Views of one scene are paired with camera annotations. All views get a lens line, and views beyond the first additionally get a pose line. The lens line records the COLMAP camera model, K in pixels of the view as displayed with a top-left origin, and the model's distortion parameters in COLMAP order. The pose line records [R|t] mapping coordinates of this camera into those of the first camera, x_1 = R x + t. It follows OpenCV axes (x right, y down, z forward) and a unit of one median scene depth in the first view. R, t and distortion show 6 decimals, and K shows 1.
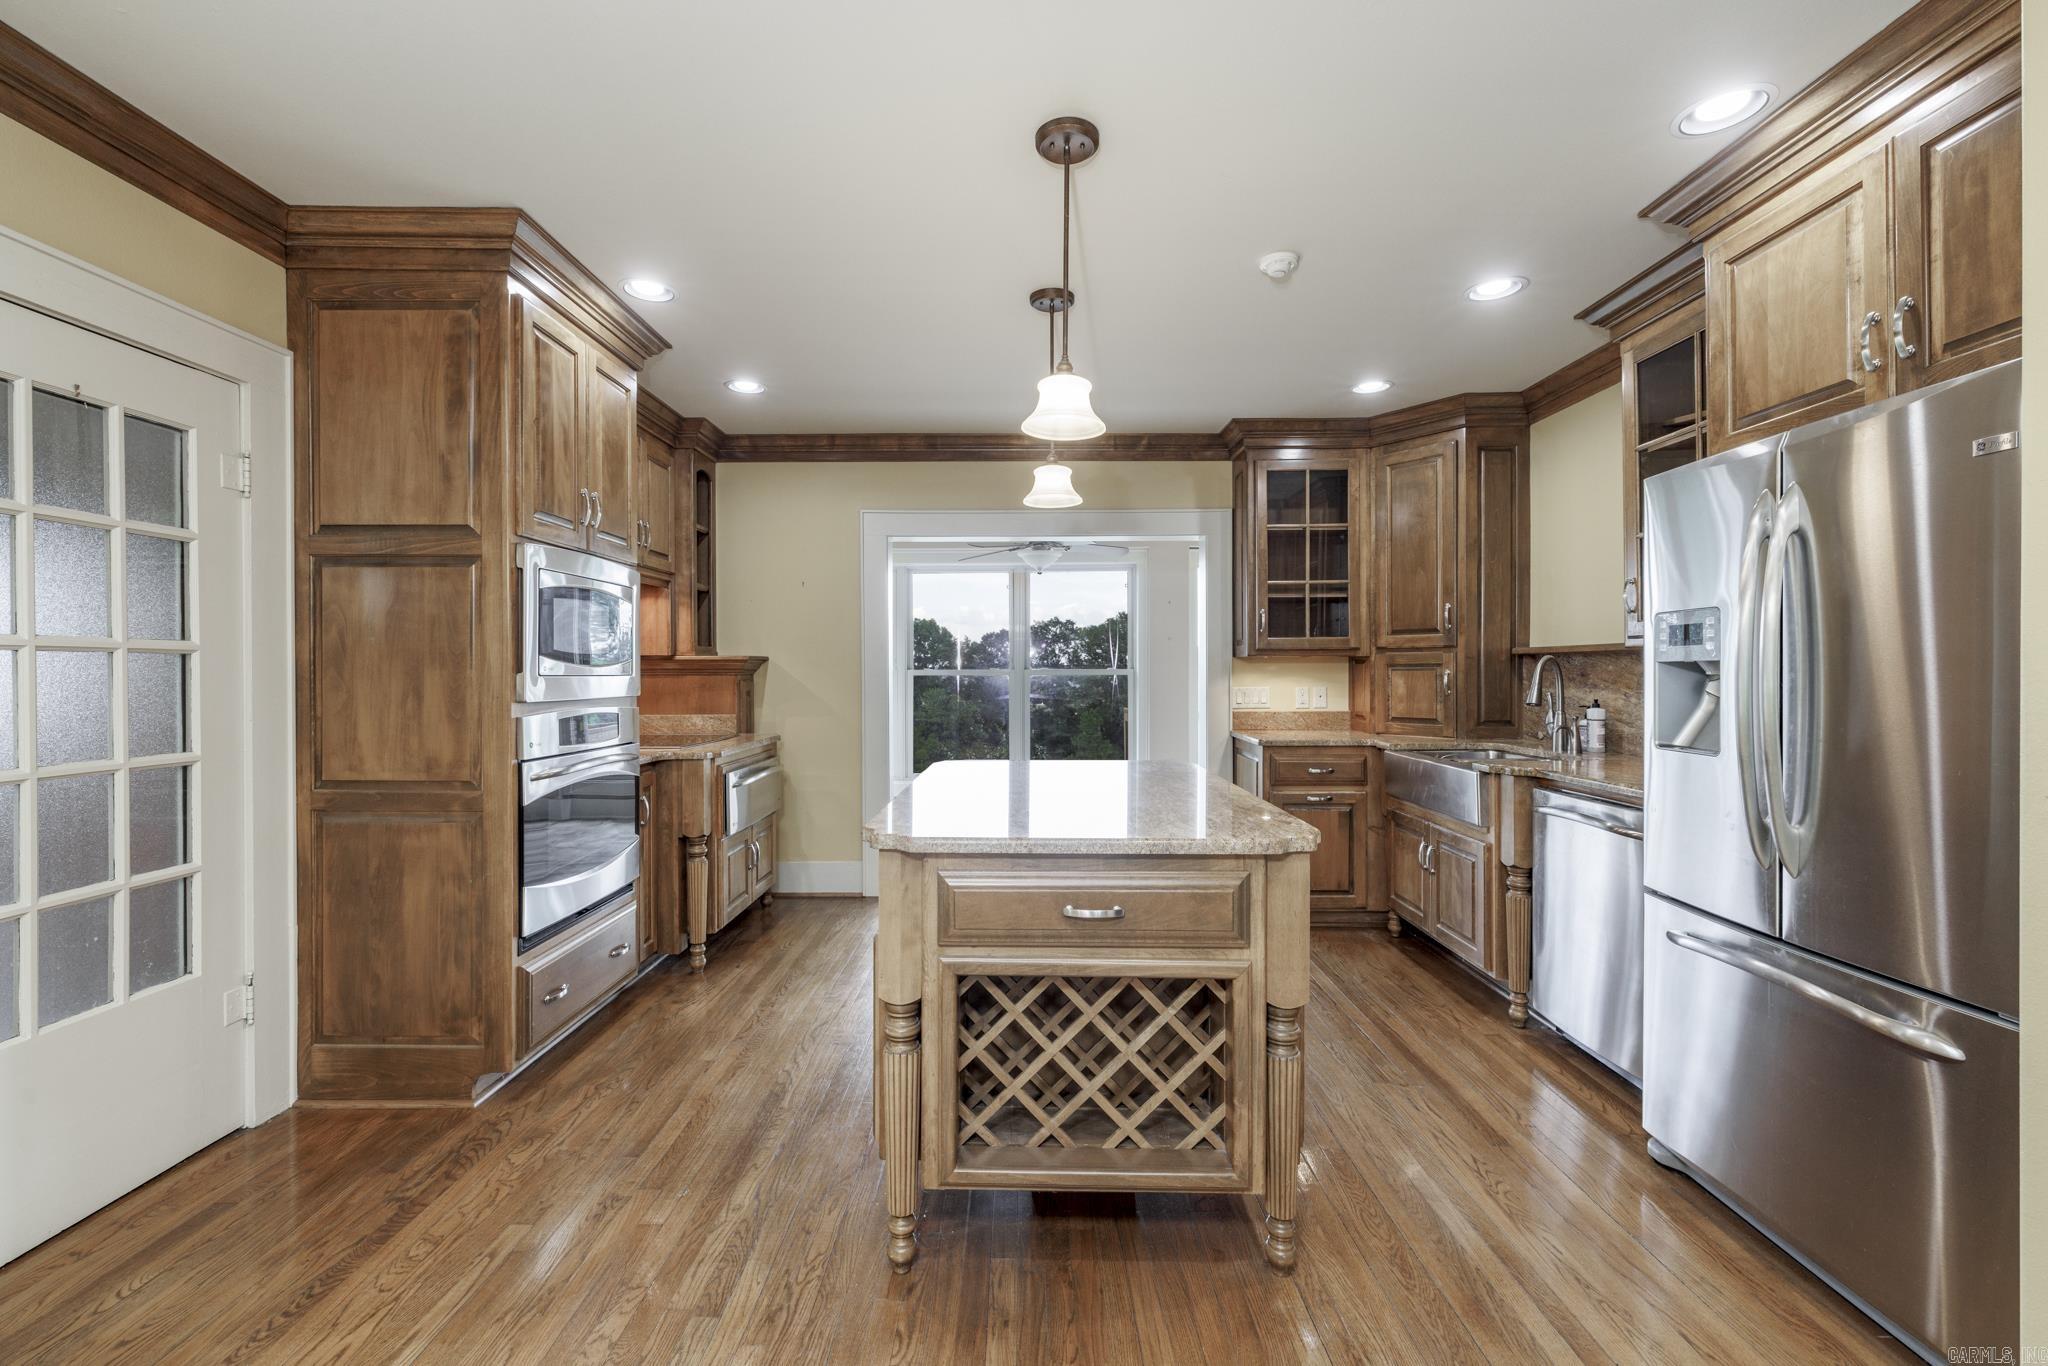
lens RADIAL K [[860.7, 0, 1018.8], [0, 860.7, 677.3], [0, 0, 1]] dist [-0.000277, 0.000369]
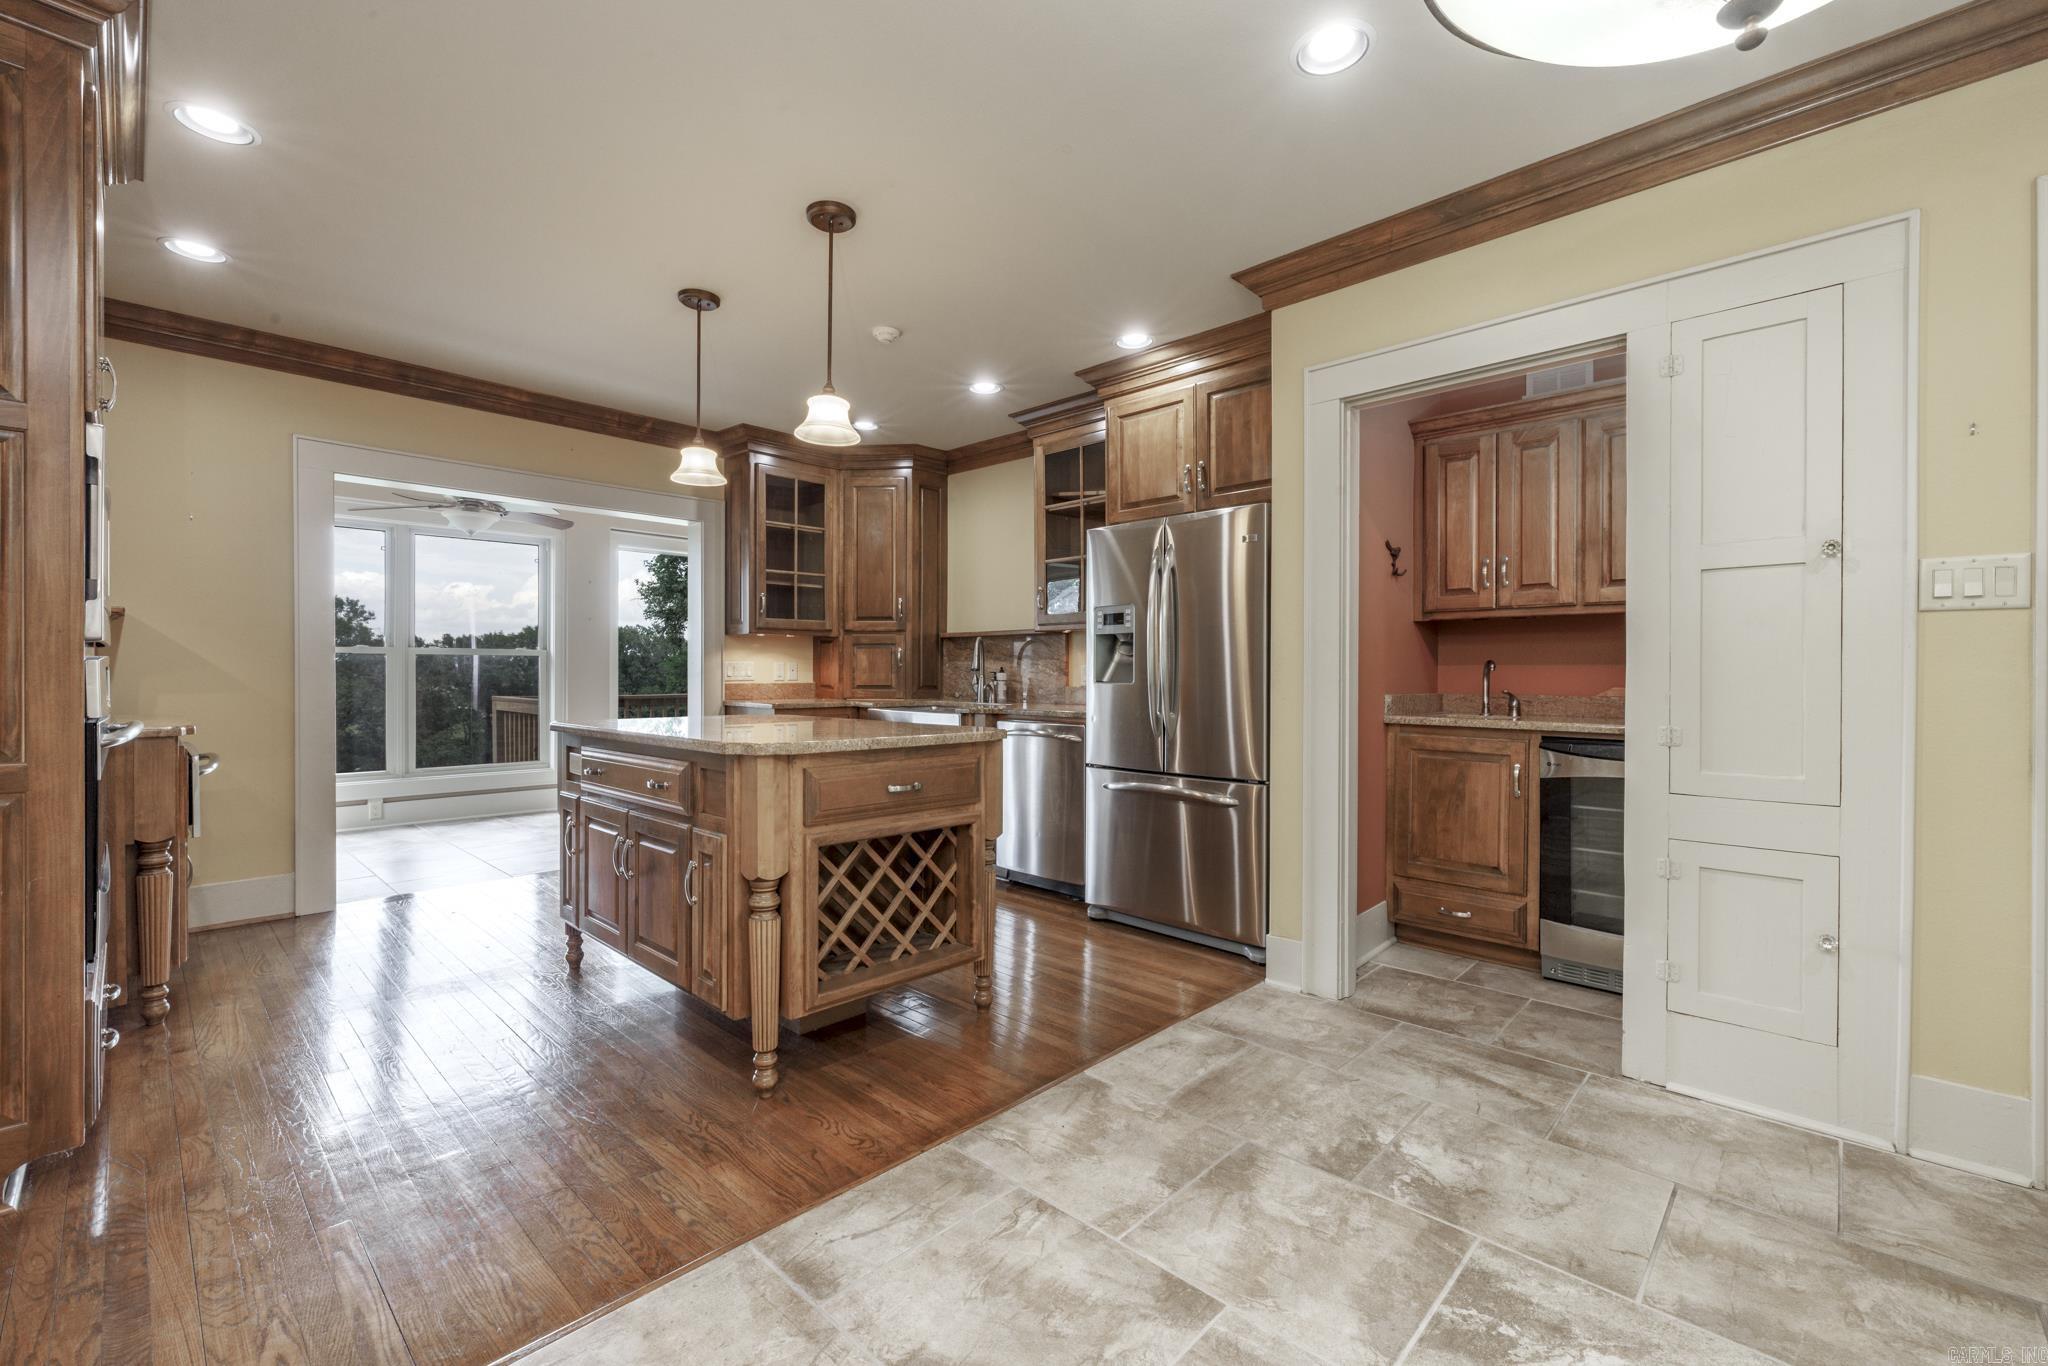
lens RADIAL K [[866.7, 0, 1024.0], [0, 866.7, 683.0], [0, 0, 1]] dist [0.000302, 0.000053]
pose [[0.679578, -0.004709, 0.733588, -0.511170], [0.001072, 0.999985, 0.005425, 0.054980], [-0.733602, -0.002900, 0.679573, -0.078492]]
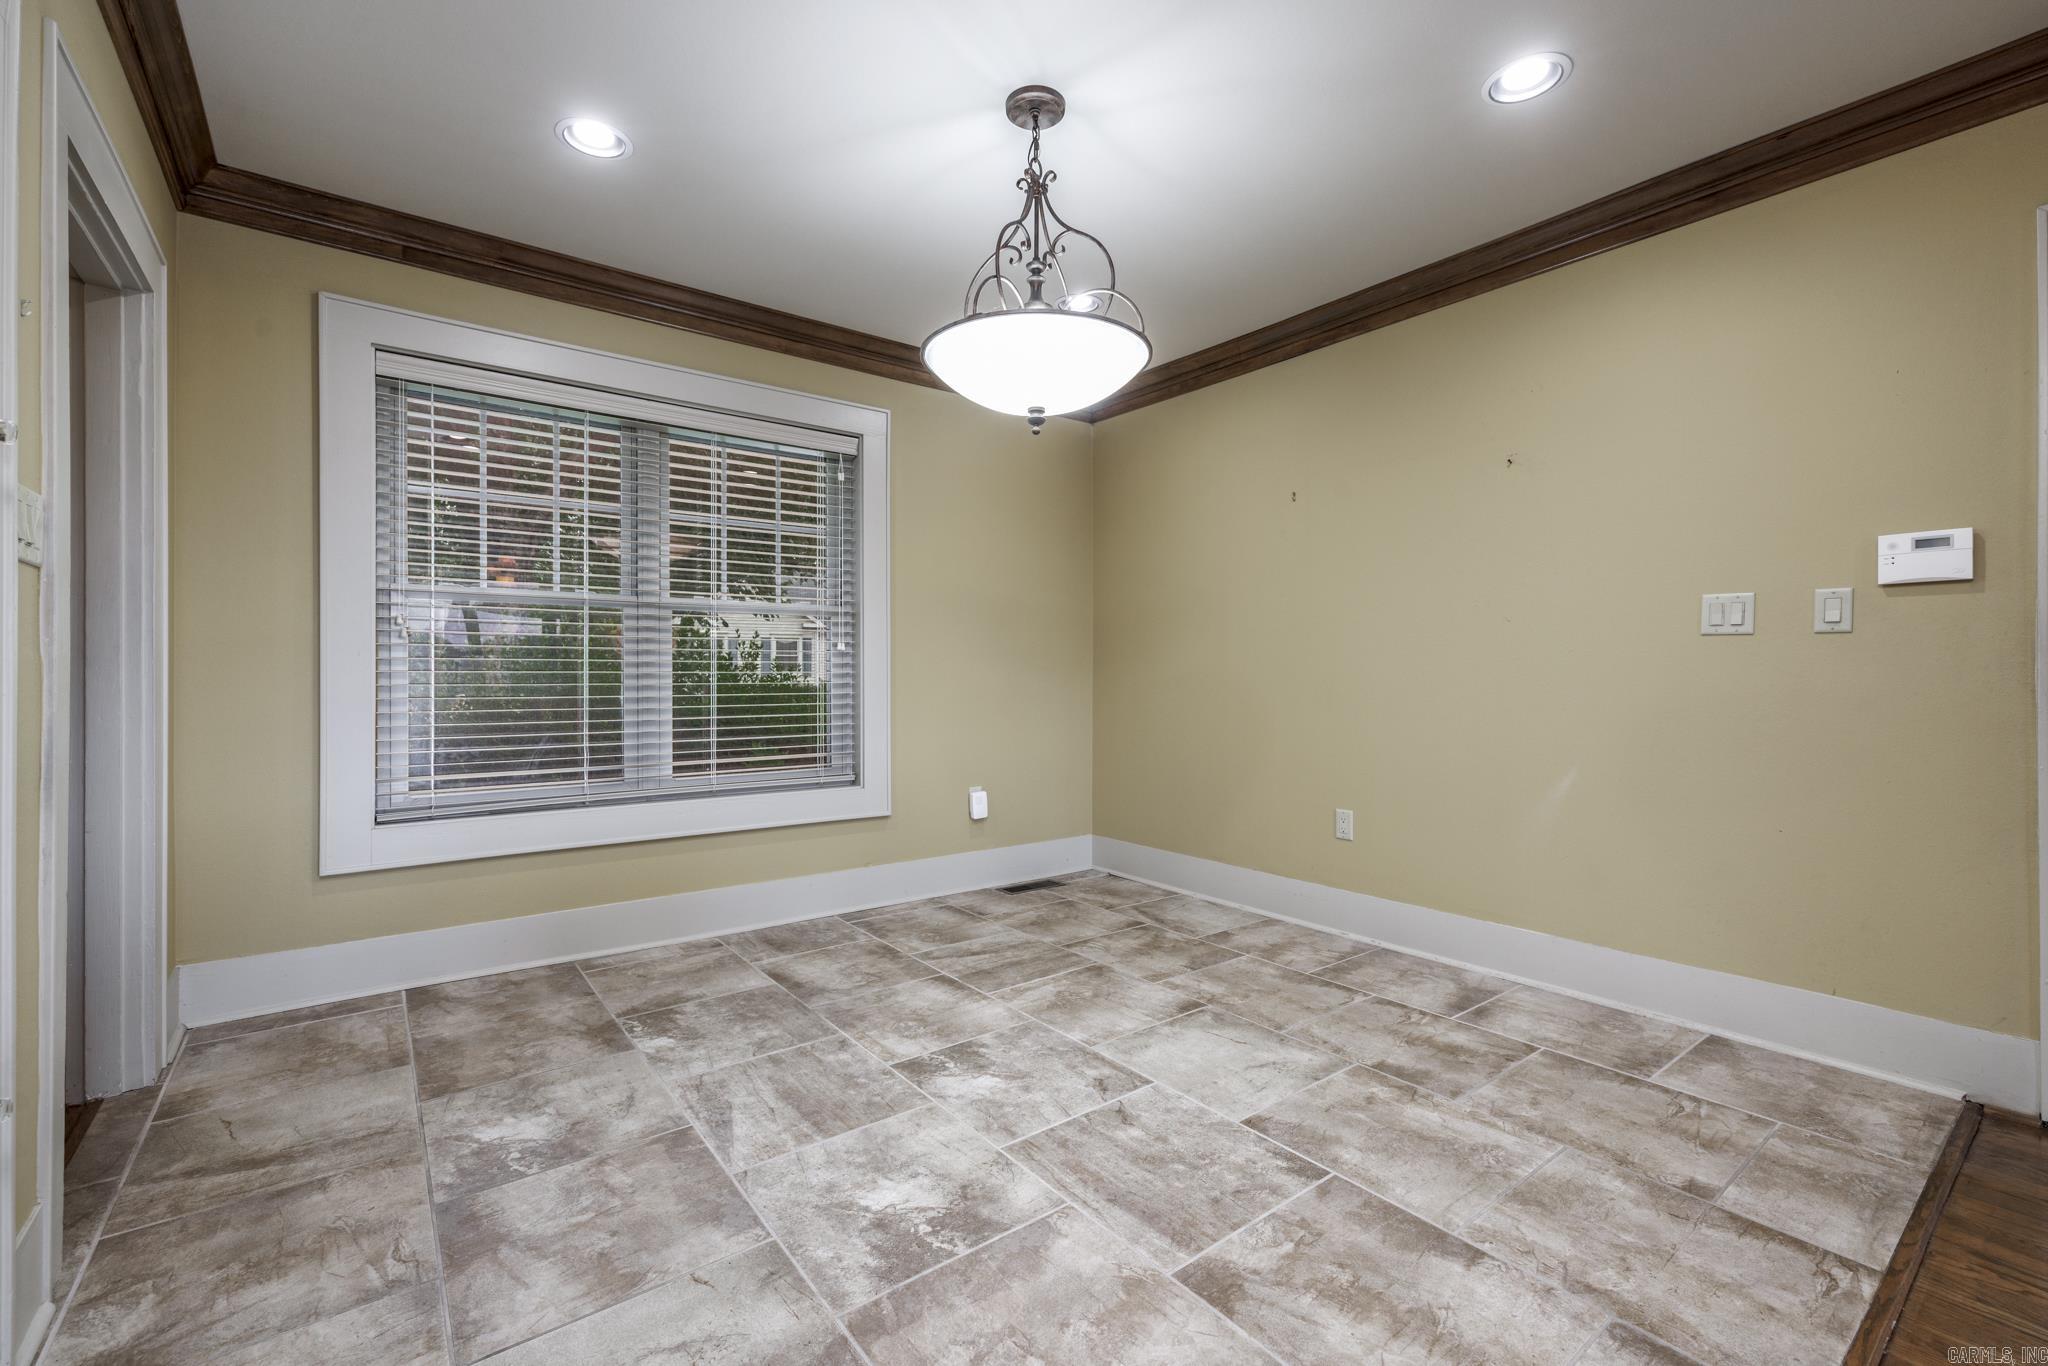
lens RADIAL K [[859.3, 0, 1015.1], [0, 859.3, 674.1], [0, 0, 1]] dist [0.001269, 0.000839]
pose [[-0.796670, -0.001920, -0.604411, 0.362909], [-0.004863, 0.999983, 0.003233, 0.068121], [0.604395, 0.005514, -0.796666, 0.556033]]
